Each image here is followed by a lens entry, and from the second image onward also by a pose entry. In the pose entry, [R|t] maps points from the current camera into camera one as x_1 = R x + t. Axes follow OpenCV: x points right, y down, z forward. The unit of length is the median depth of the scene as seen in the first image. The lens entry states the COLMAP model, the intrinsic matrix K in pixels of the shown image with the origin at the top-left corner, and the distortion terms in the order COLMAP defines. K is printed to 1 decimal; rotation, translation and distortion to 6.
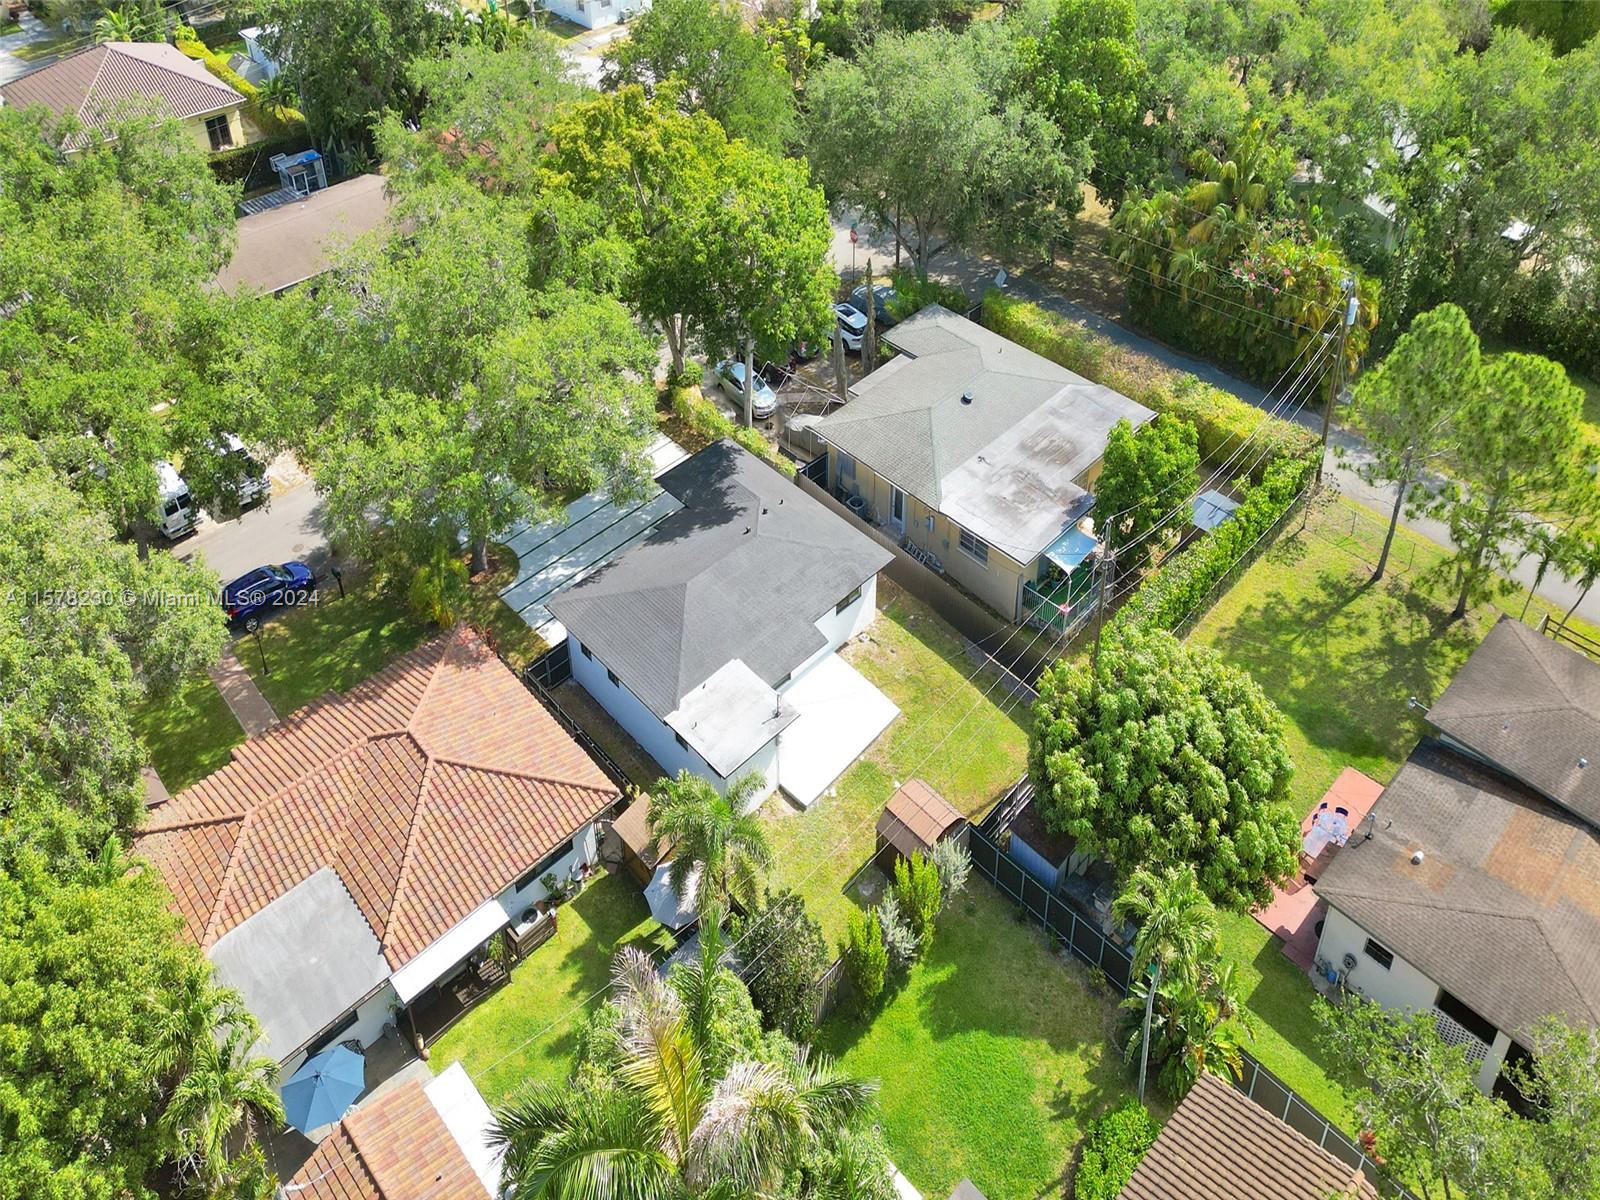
lens RADIAL K [[1119.8, 0, 806.8], [0, 1119.8, 601.4], [0, 0, 1]] dist [0.092847, -0.016022]
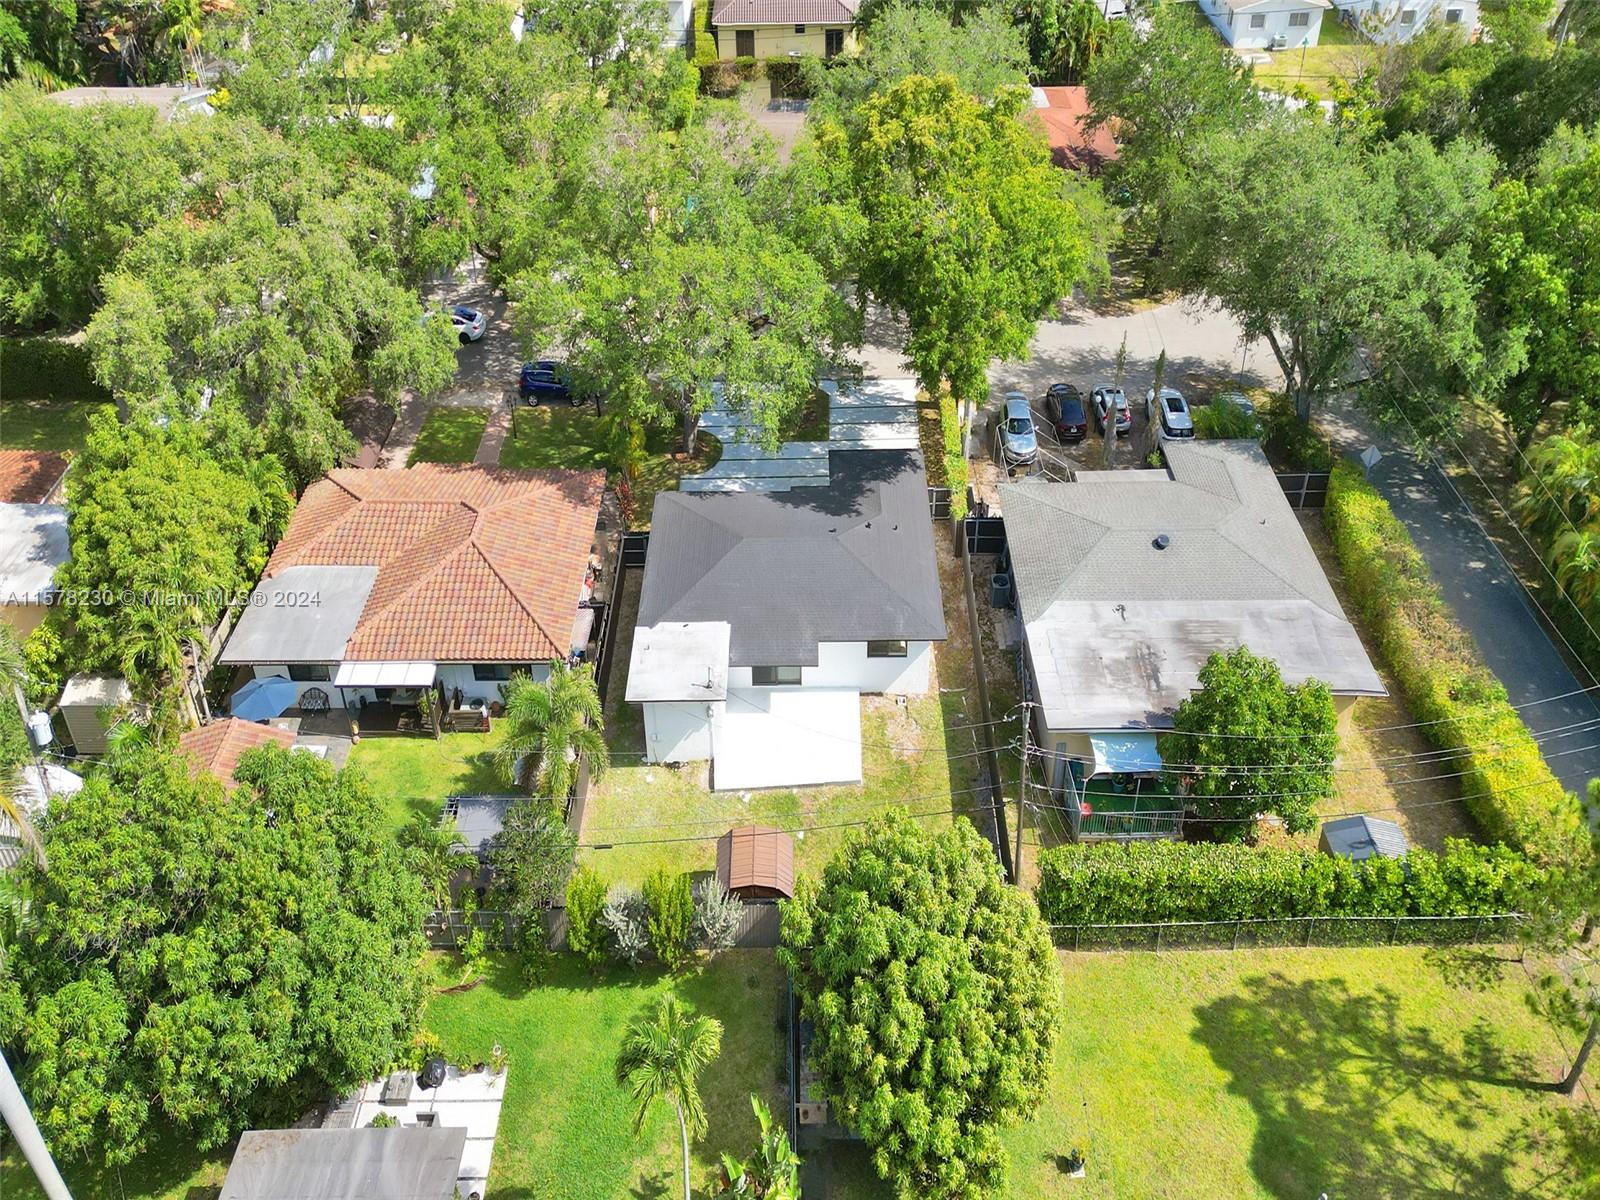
lens RADIAL K [[1119.8, 0, 792.5], [0, 1119.8, 598.0], [0, 0, 1]] dist [0.092847, -0.016022]
pose [[0.669445, 0.527866, -0.522687, 0.456428], [-0.524873, 0.834023, 0.170043, -0.157684], [0.525692, 0.160510, 0.835395, 0.168956]]
